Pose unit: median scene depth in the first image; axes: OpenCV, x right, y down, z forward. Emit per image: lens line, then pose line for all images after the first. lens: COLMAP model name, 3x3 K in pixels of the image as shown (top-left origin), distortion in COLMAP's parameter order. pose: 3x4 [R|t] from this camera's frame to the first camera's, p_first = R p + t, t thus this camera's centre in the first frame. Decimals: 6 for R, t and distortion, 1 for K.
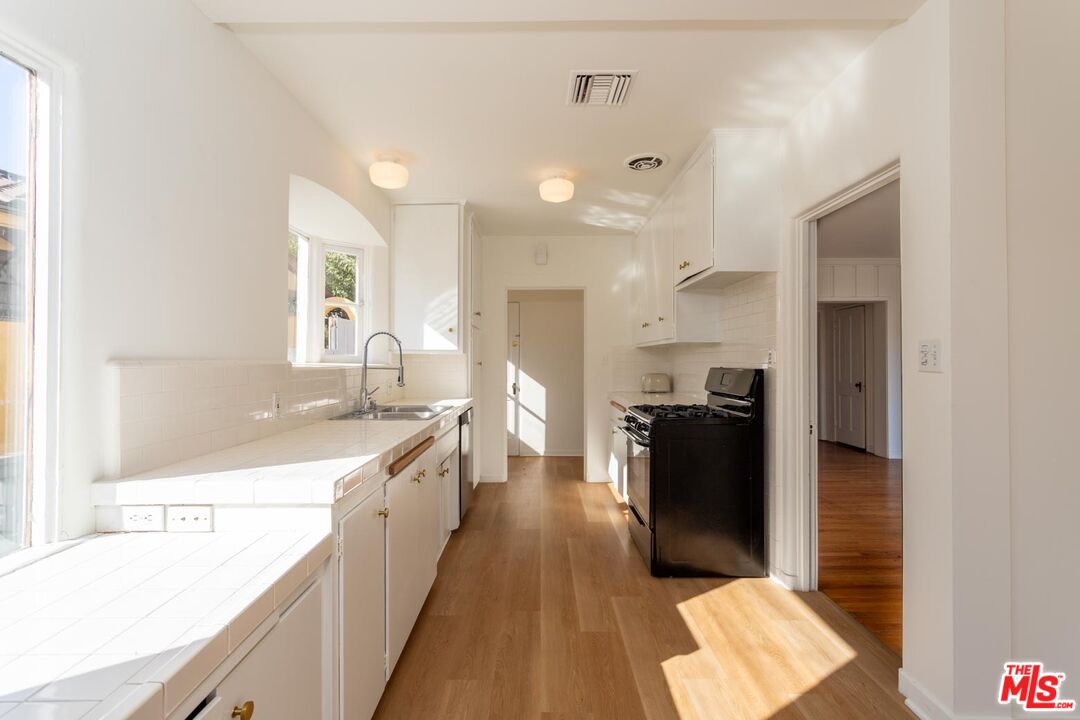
lens RADIAL K [[511.9, 0, 539.1], [0, 511.9, 355.6], [0, 0, 1]] dist [0.002751, 0.001251]
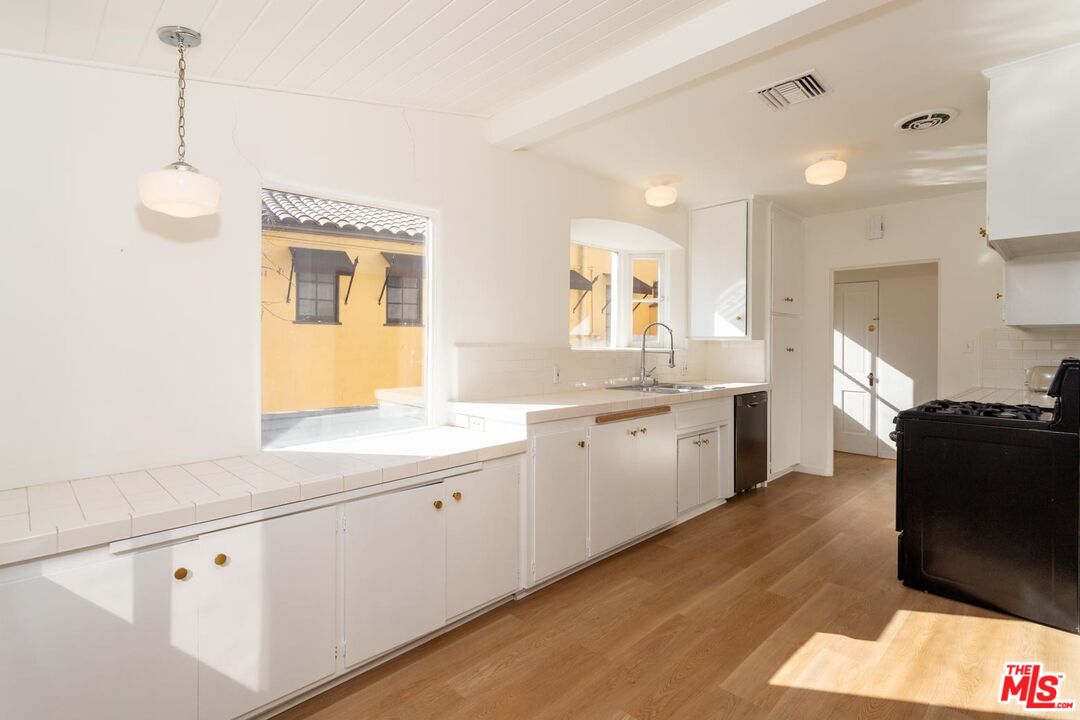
lens RADIAL K [[538.1, 0, 522.1], [0, 538.1, 346.3], [0, 0, 1]] dist [0.002371, -0.013718]
pose [[0.686379, 0.006693, -0.727213, 0.413781], [0.000266, 0.999955, 0.009454, -0.001786], [0.727244, -0.006683, 0.686346, -0.133433]]
